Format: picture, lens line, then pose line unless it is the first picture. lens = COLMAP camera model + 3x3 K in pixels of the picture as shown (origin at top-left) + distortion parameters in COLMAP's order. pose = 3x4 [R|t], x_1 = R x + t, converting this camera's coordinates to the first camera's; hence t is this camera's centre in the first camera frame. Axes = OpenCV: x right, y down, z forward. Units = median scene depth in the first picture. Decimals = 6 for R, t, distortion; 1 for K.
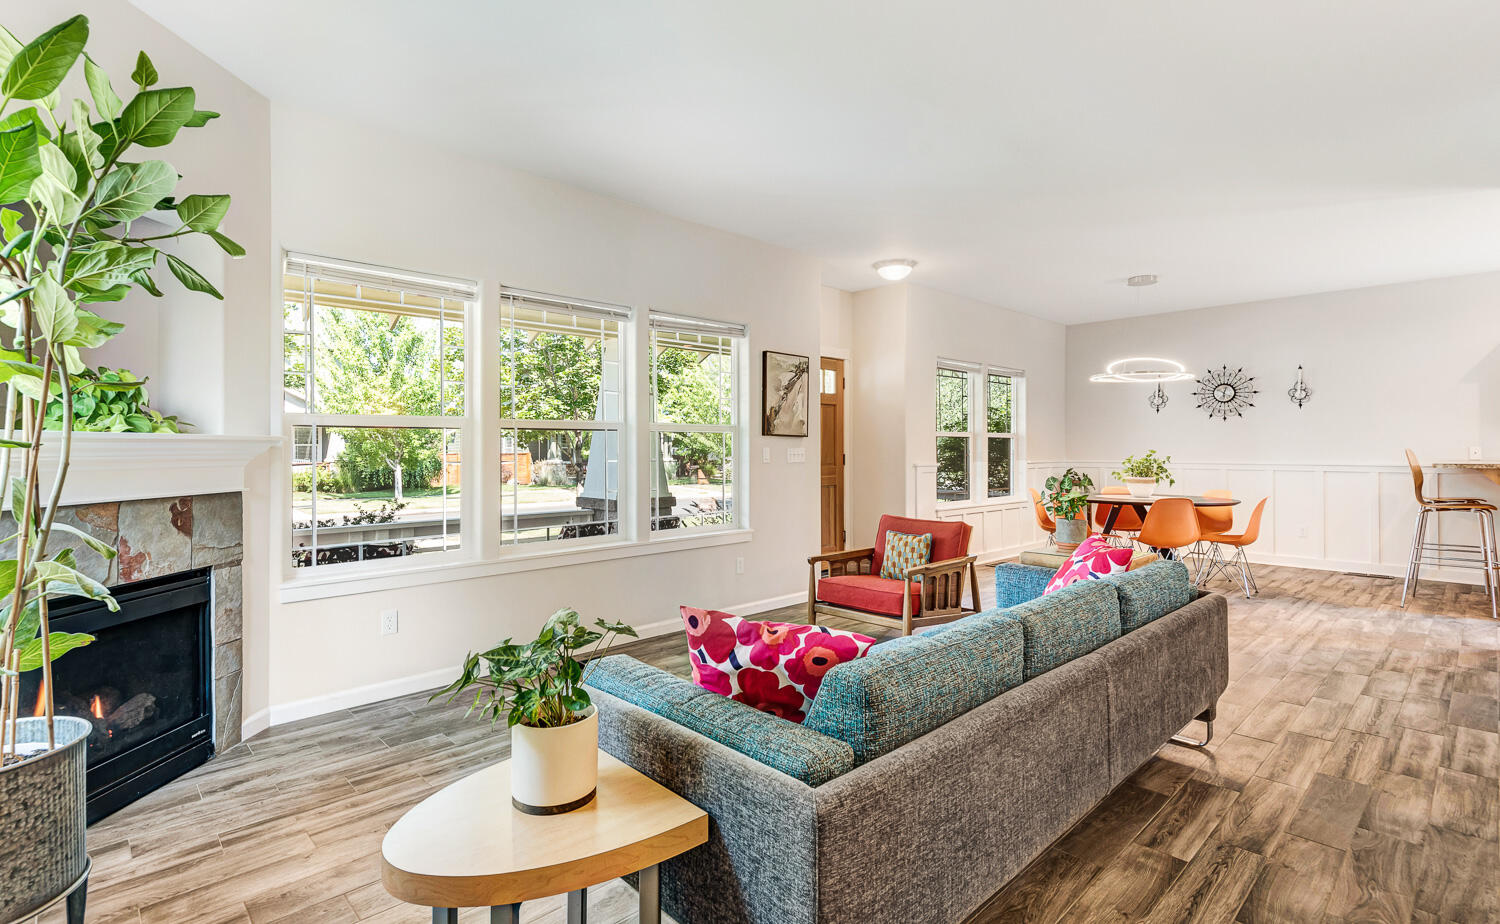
lens RADIAL K [[683.7, 0, 750.0], [0, 683.7, 462.0], [0, 0, 1]] dist [0.003491, 0.000233]
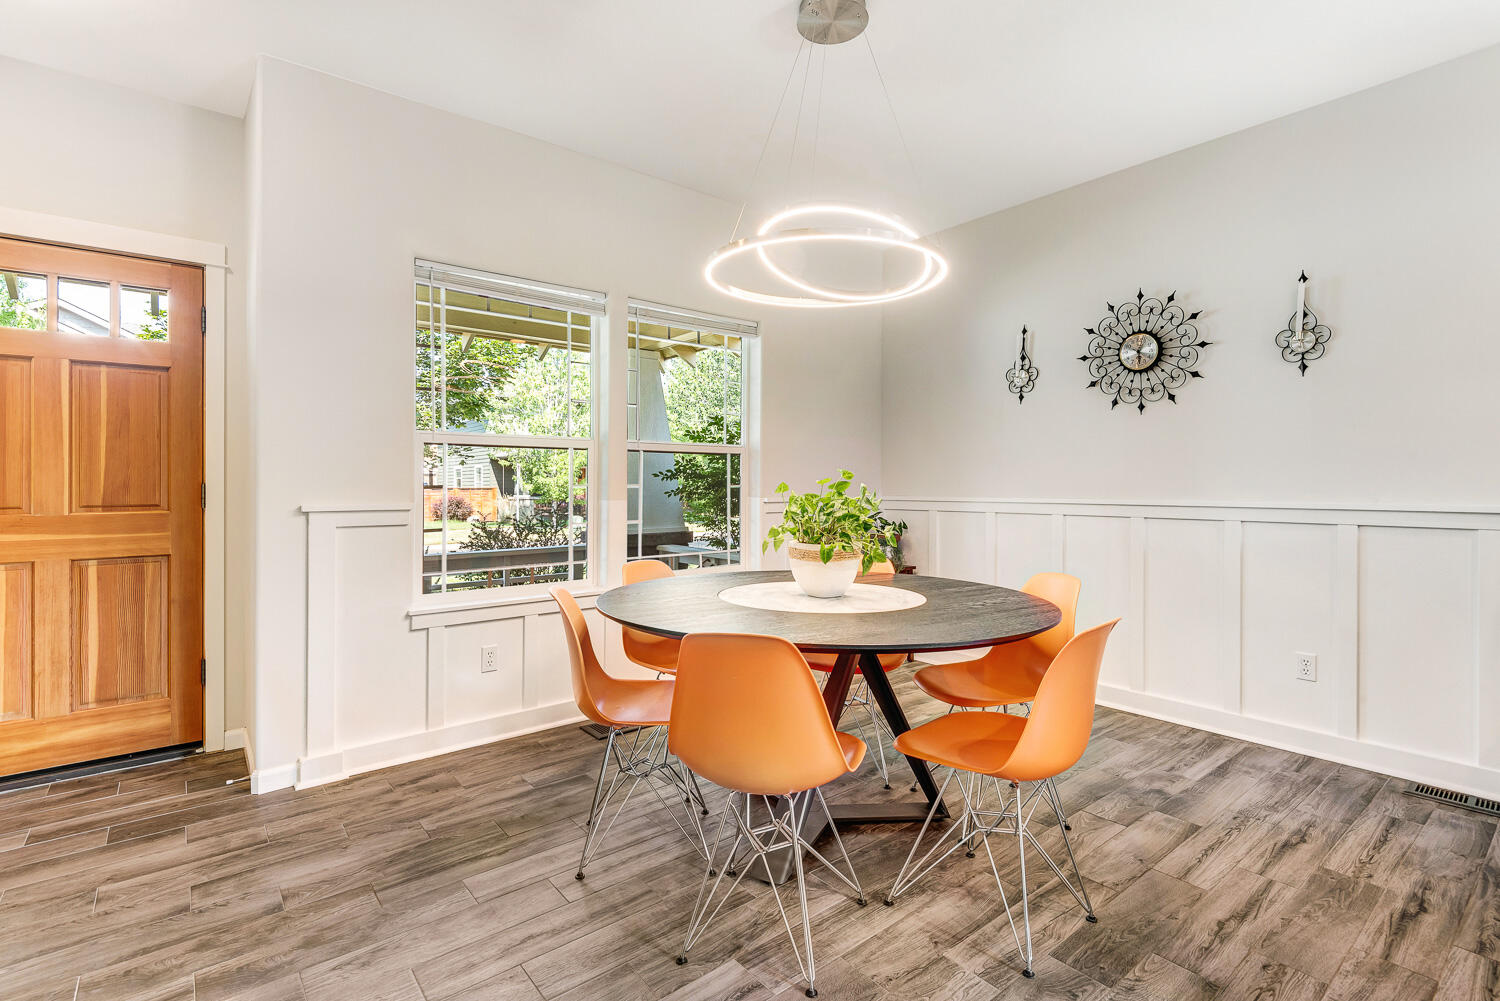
lens RADIAL K [[703.8, 0, 753.7], [0, 703.8, 474.1], [0, 0, 1]] dist [0.002867, 0.000136]
pose [[0.997560, 0.002998, -0.069750, 1.189454], [-0.005481, 0.999357, -0.035435, -0.003837], [0.069599, 0.035731, 0.996935, 1.314944]]
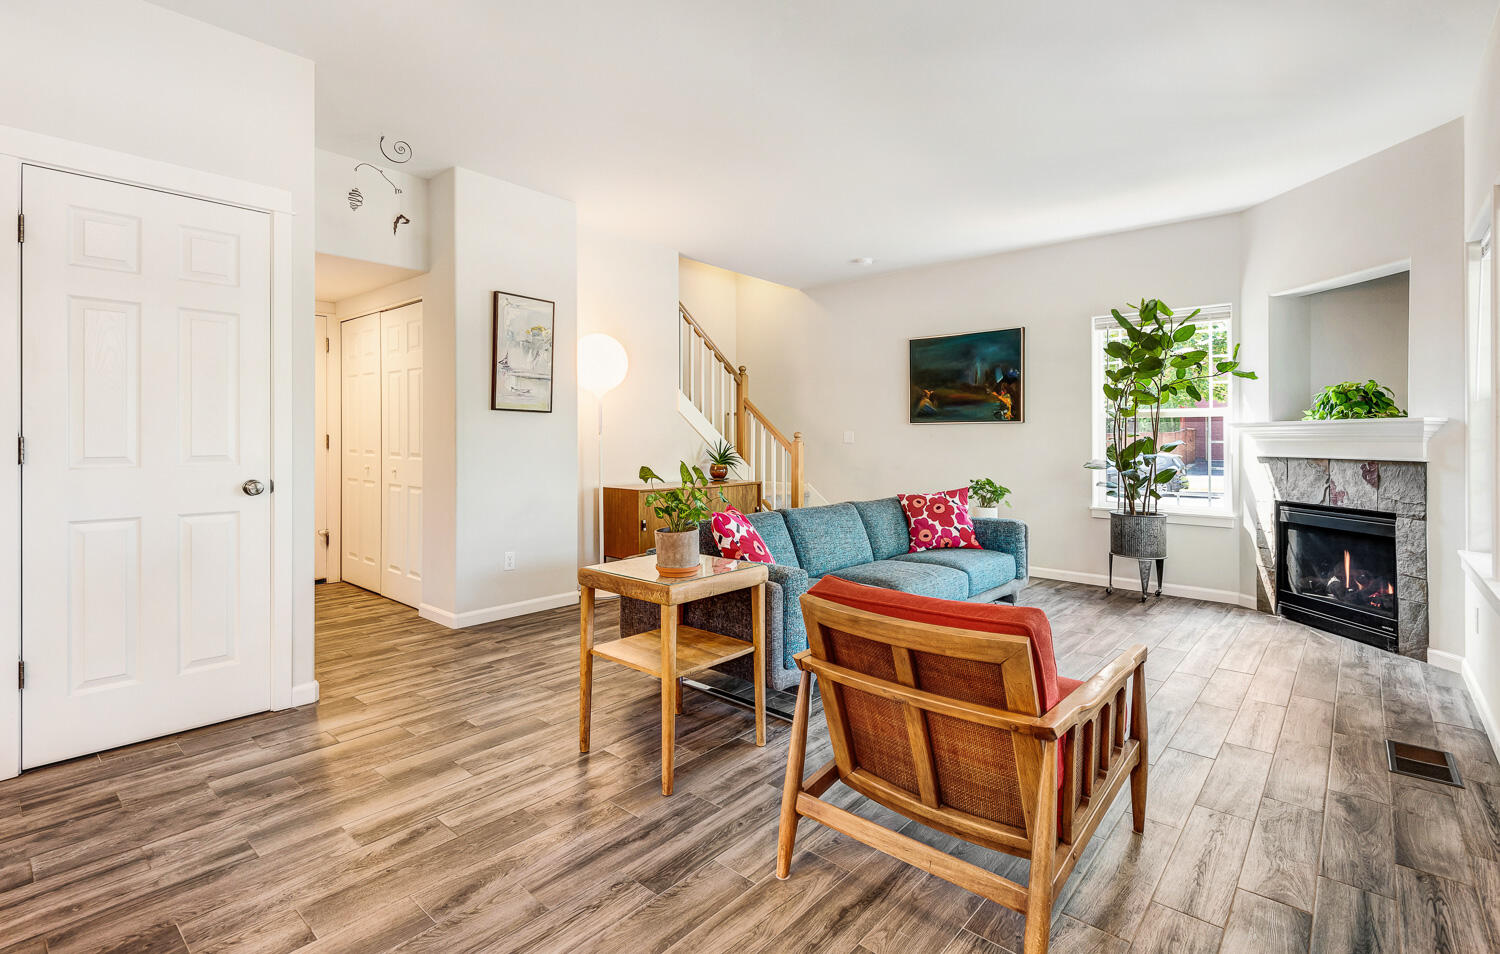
lens RADIAL K [[697.1, 0, 749.2], [0, 697.1, 436.7], [0, 0, 1]] dist [0.025462, -0.000046]
pose [[-0.994575, -0.002283, -0.103996, 0.590428], [-0.004308, 0.999805, 0.019249, -0.021898], [0.103932, 0.019592, -0.994391, 2.066178]]
